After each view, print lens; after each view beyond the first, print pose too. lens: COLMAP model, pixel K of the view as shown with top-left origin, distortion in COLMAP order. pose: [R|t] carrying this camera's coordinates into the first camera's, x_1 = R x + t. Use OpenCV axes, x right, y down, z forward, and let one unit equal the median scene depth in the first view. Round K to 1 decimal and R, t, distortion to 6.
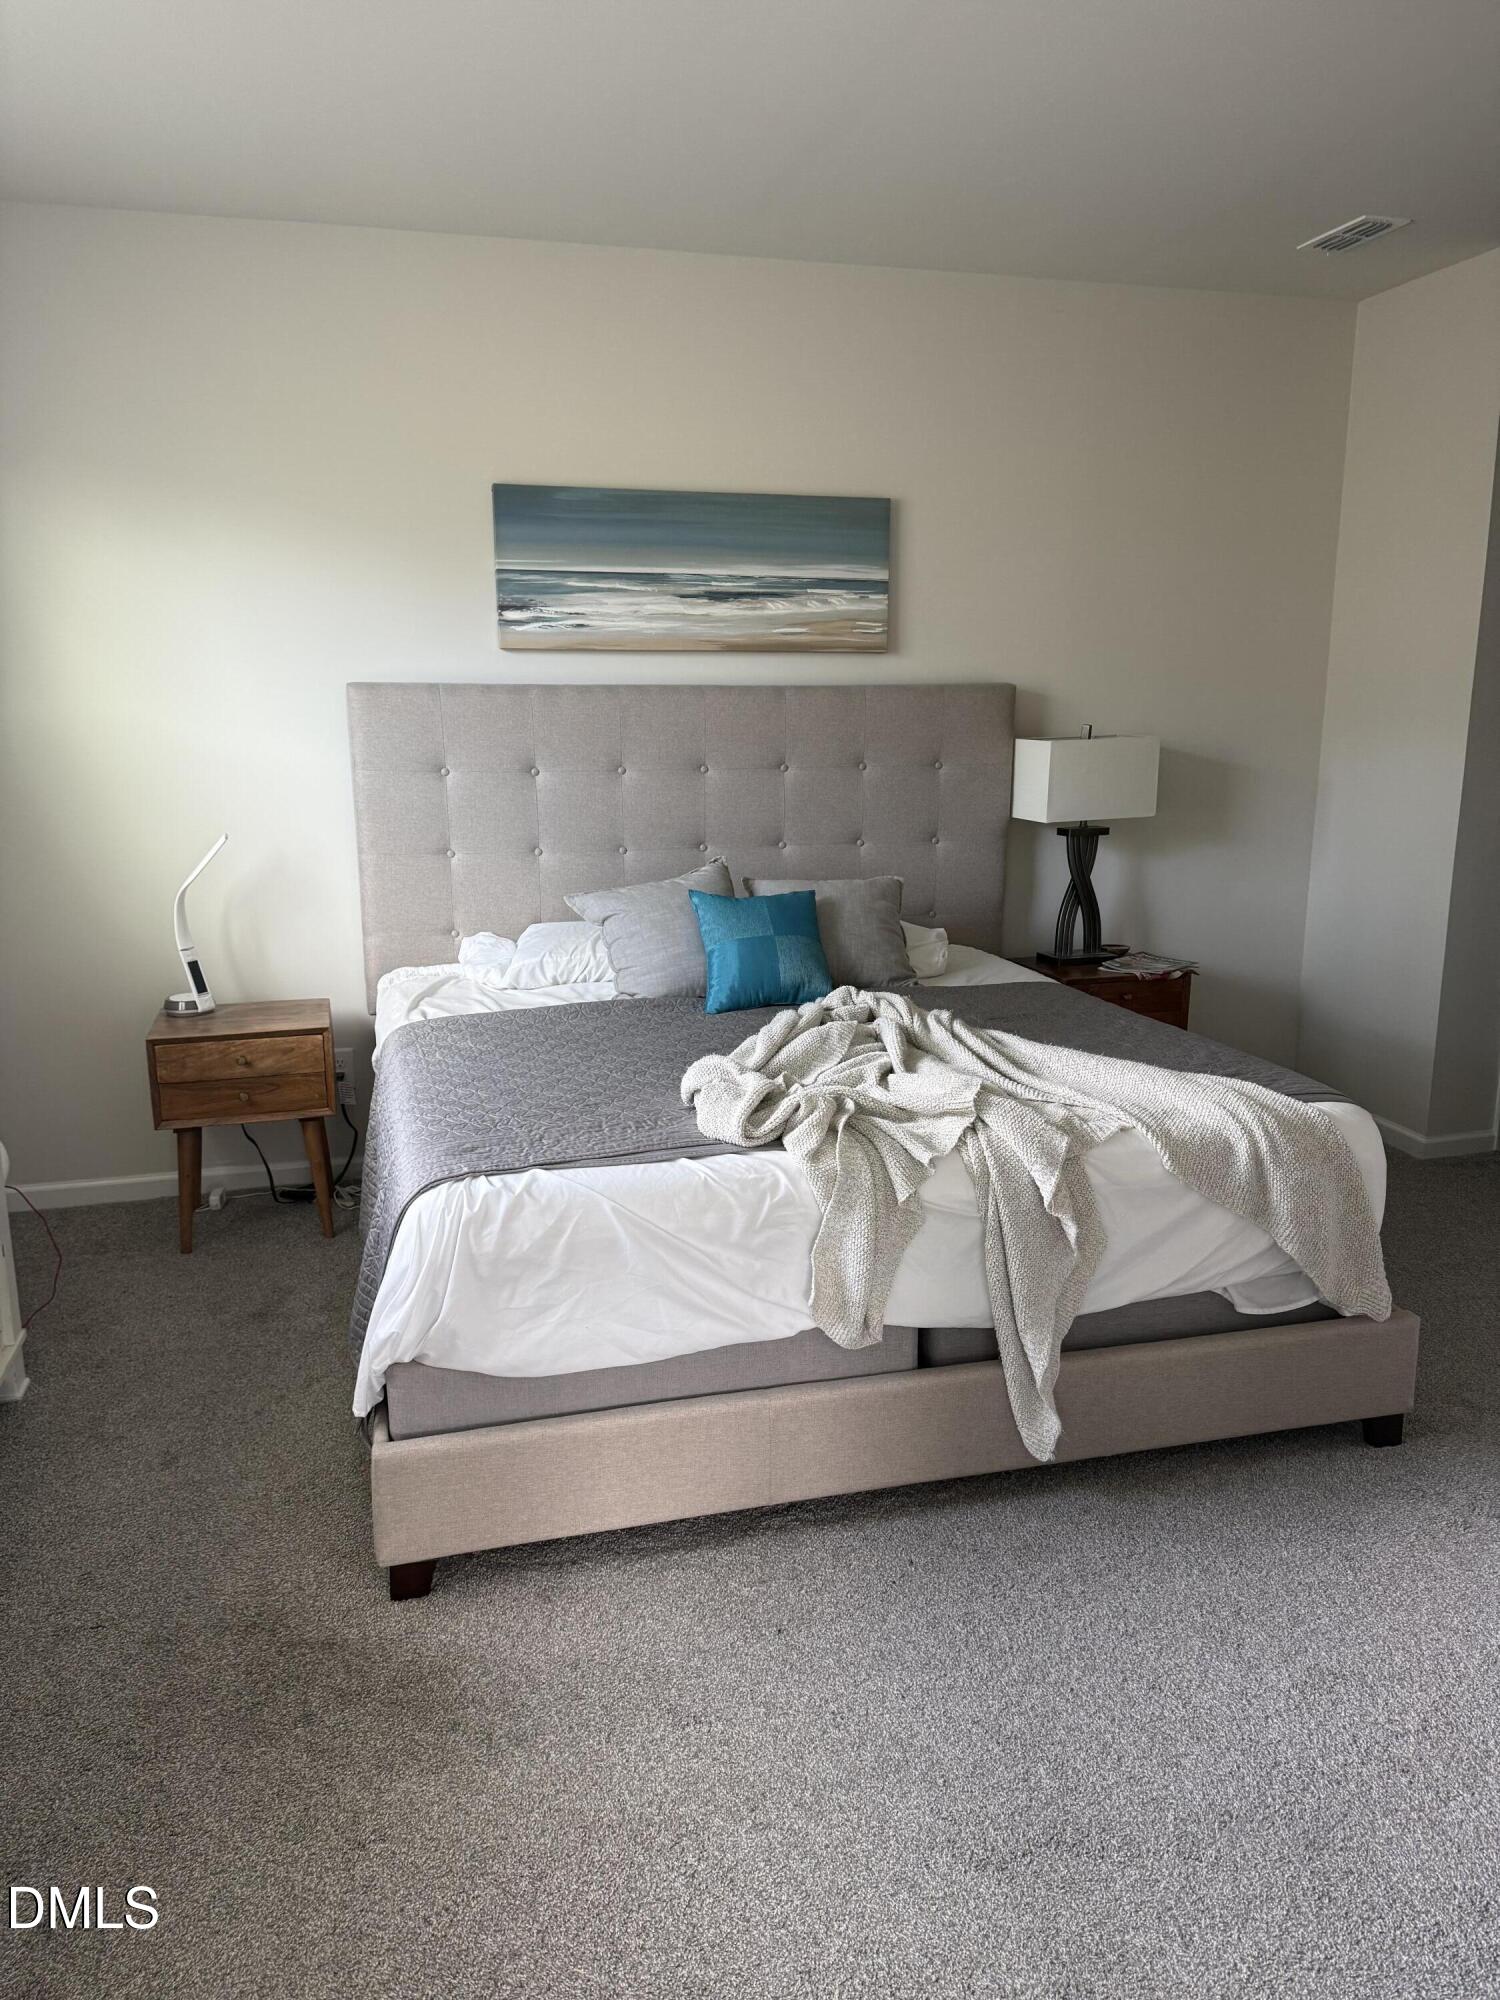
lens RADIAL K [[1403.0, 0, 750.0], [0, 1403.0, 1000.0], [0, 0, 1]] dist [0.214358, -0.339970]
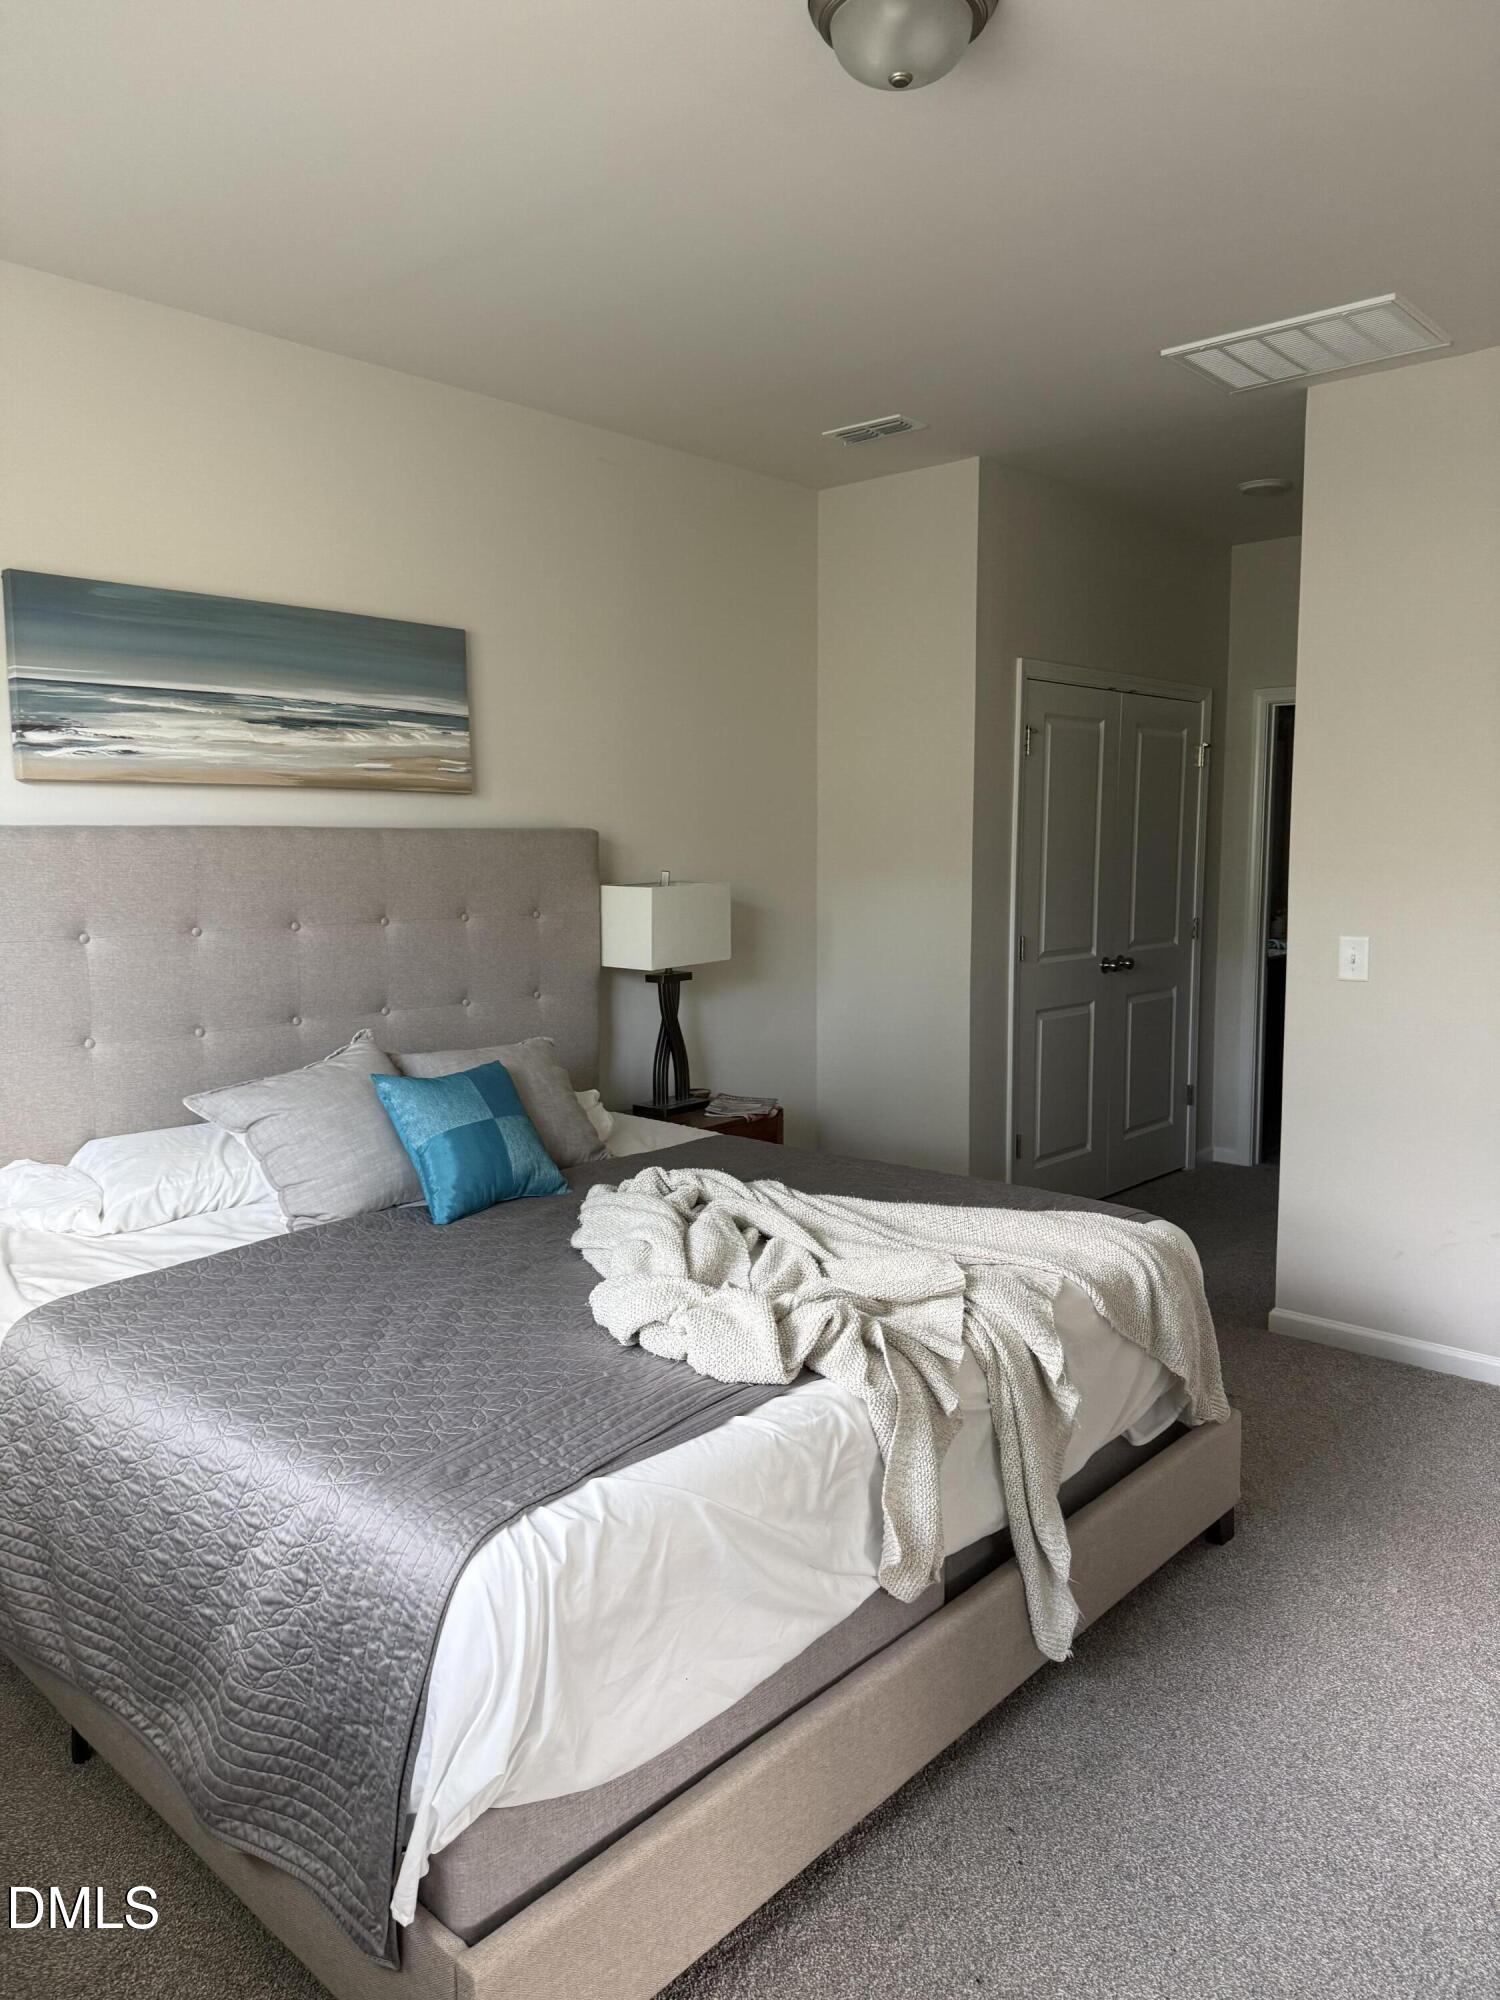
lens RADIAL K [[1400.9, 0, 750.0], [0, 1400.9, 1000.0], [0, 0, 1]] dist [0.118799, -0.190677]
pose [[0.837601, -0.064636, 0.542446, -0.268911], [0.117585, 0.991032, -0.063477, -0.039615], [-0.533478, 0.116952, 0.837689, 0.184435]]
